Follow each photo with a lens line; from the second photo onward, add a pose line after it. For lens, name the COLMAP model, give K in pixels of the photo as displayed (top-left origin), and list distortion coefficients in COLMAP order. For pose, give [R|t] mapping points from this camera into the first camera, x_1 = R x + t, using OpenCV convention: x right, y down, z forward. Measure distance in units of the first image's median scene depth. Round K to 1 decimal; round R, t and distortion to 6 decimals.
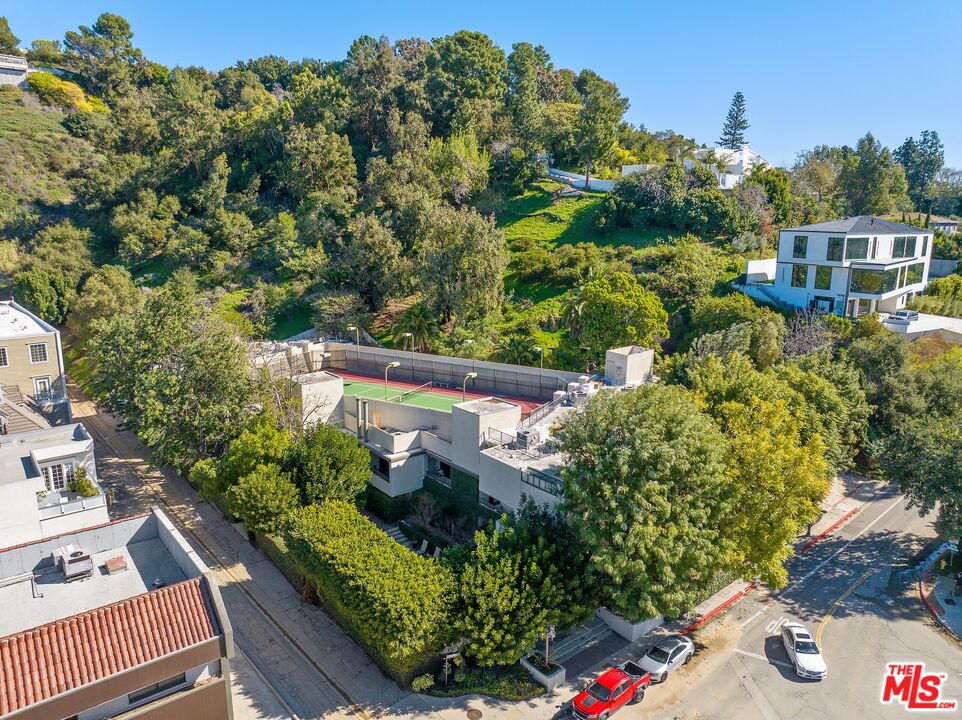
lens RADIAL K [[684.5, 0, 482.6], [0, 684.5, 359.7], [0, 0, 1]] dist [-0.013192, 0.000985]
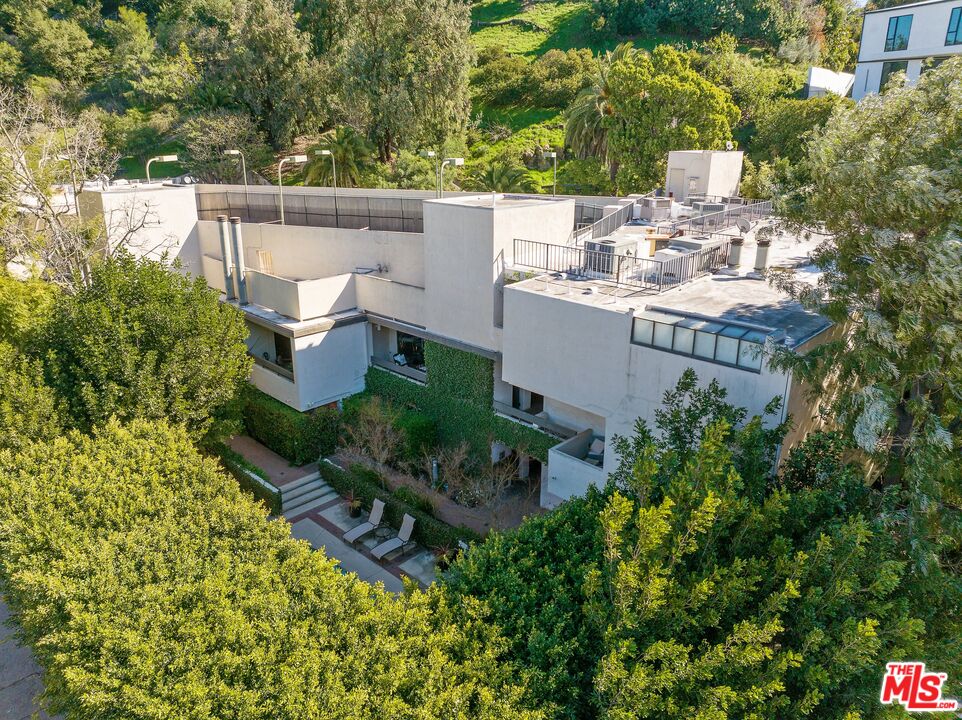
lens RADIAL K [[684.5, 0, 480.6], [0, 684.5, 361.1], [0, 0, 1]] dist [-0.013192, 0.000985]
pose [[0.994836, -0.041565, 0.092589, -0.047290], [0.030884, 0.993007, 0.113943, 0.107542], [-0.096678, -0.110495, 0.989163, 0.484922]]
